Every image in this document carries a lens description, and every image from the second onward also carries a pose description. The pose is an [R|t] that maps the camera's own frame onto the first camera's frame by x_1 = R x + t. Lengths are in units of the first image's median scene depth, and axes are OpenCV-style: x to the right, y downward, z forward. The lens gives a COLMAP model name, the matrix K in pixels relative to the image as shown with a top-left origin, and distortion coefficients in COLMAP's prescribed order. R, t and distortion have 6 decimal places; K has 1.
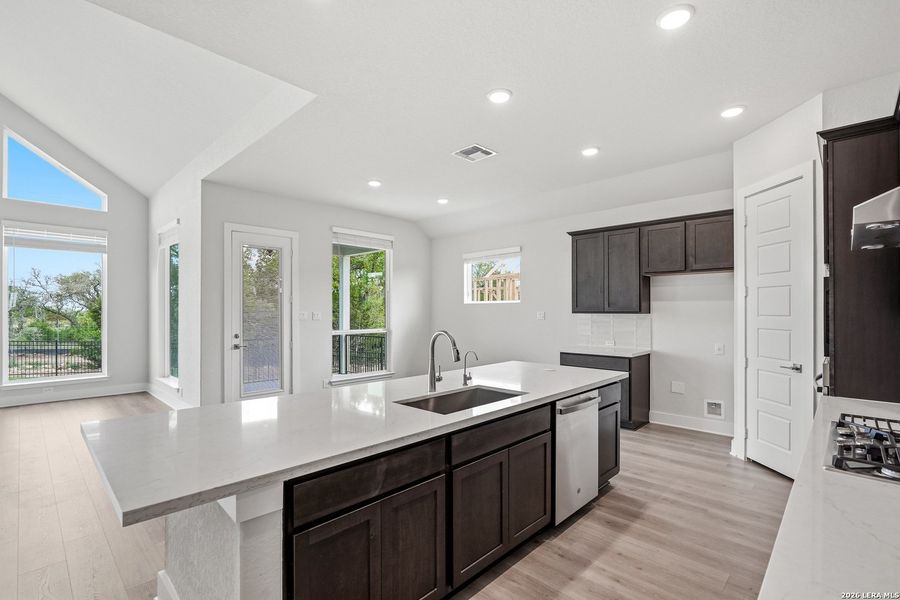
lens RADIAL K [[413.3, 0, 451.3], [0, 413.3, 309.2], [0, 0, 1]] dist [-0.015897, 0.007038]
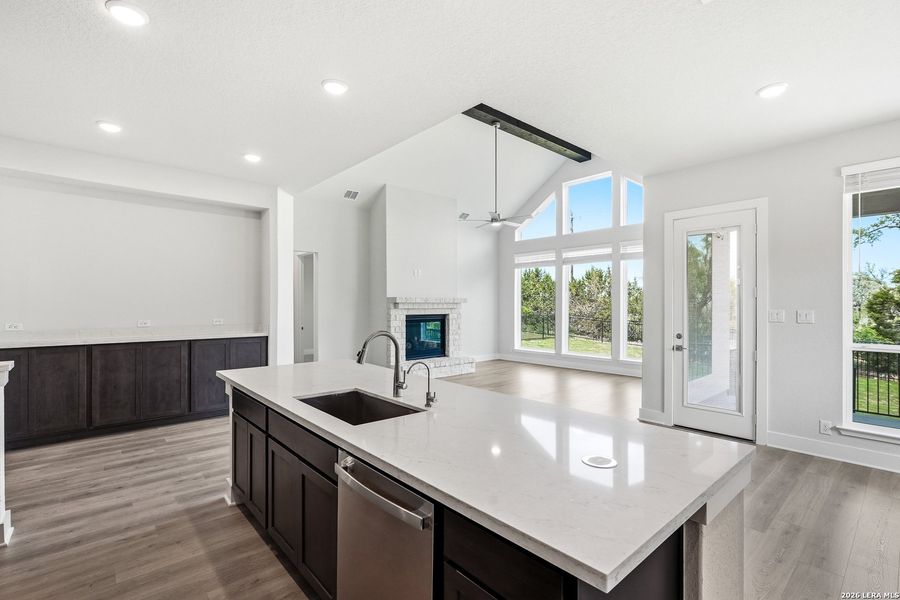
lens RADIAL K [[413.3, 0, 441.6], [0, 413.3, 307.3], [0, 0, 1]] dist [-0.015897, 0.007038]
pose [[-0.086526, 0.008516, -0.996213, 0.488824], [0.000349, 0.999964, 0.008518, -0.006254], [0.996250, 0.000389, -0.086526, 0.665587]]
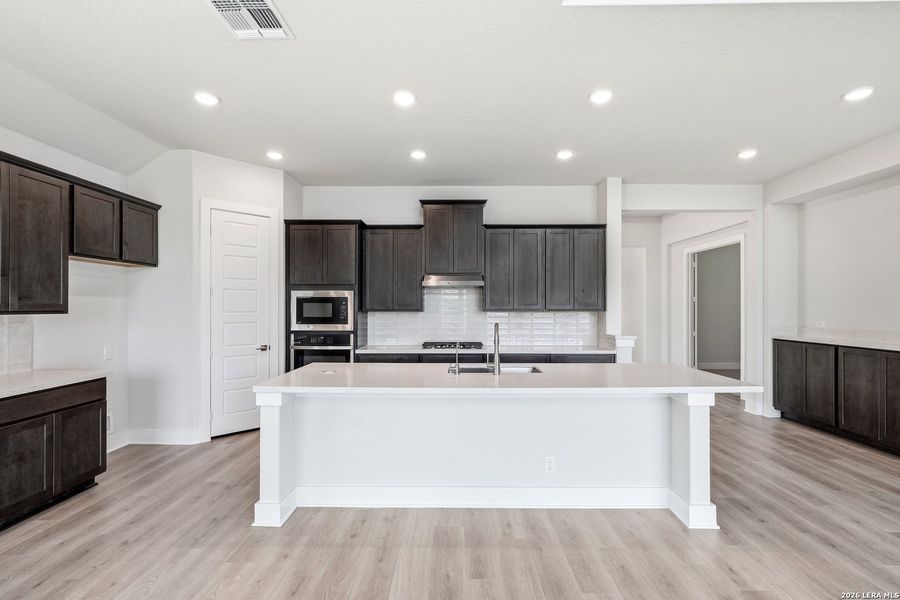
lens RADIAL K [[423.7, 0, 449.4], [0, 423.7, 306.6], [0, 0, 1]] dist [-0.012243, 0.005894]
pose [[-0.684793, 0.001498, 0.728736, -0.490917], [0.000085, 0.999998, -0.001975, 0.001354], [-0.728738, -0.001290, -0.684792, 1.103571]]
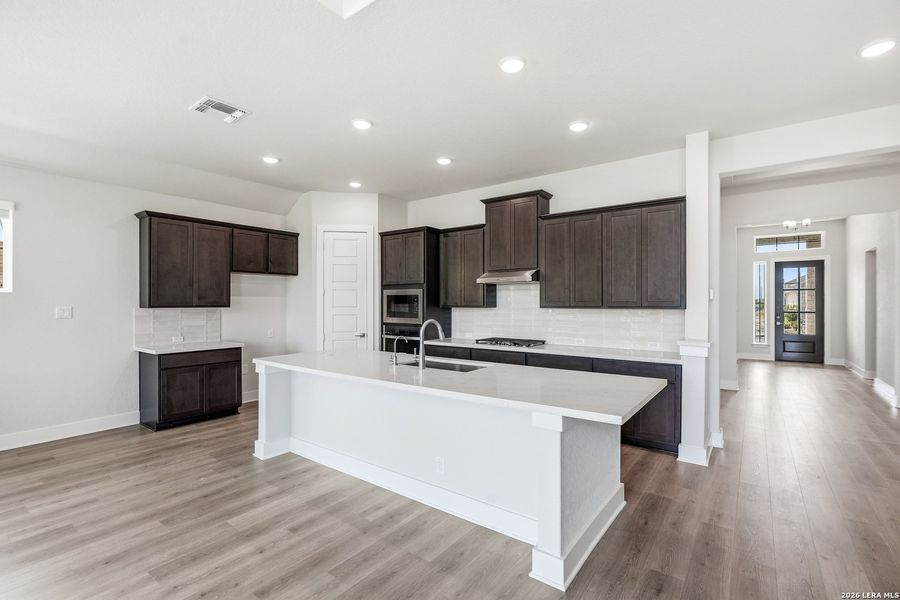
lens RADIAL K [[413.3, 0, 447.0], [0, 413.3, 302.7], [0, 0, 1]] dist [-0.015897, 0.007038]
pose [[-0.116071, 0.000435, 0.993241, -0.744494], [-0.000756, 1.000000, -0.000526, -0.001142], [-0.993241, -0.000812, -0.116070, 0.603503]]
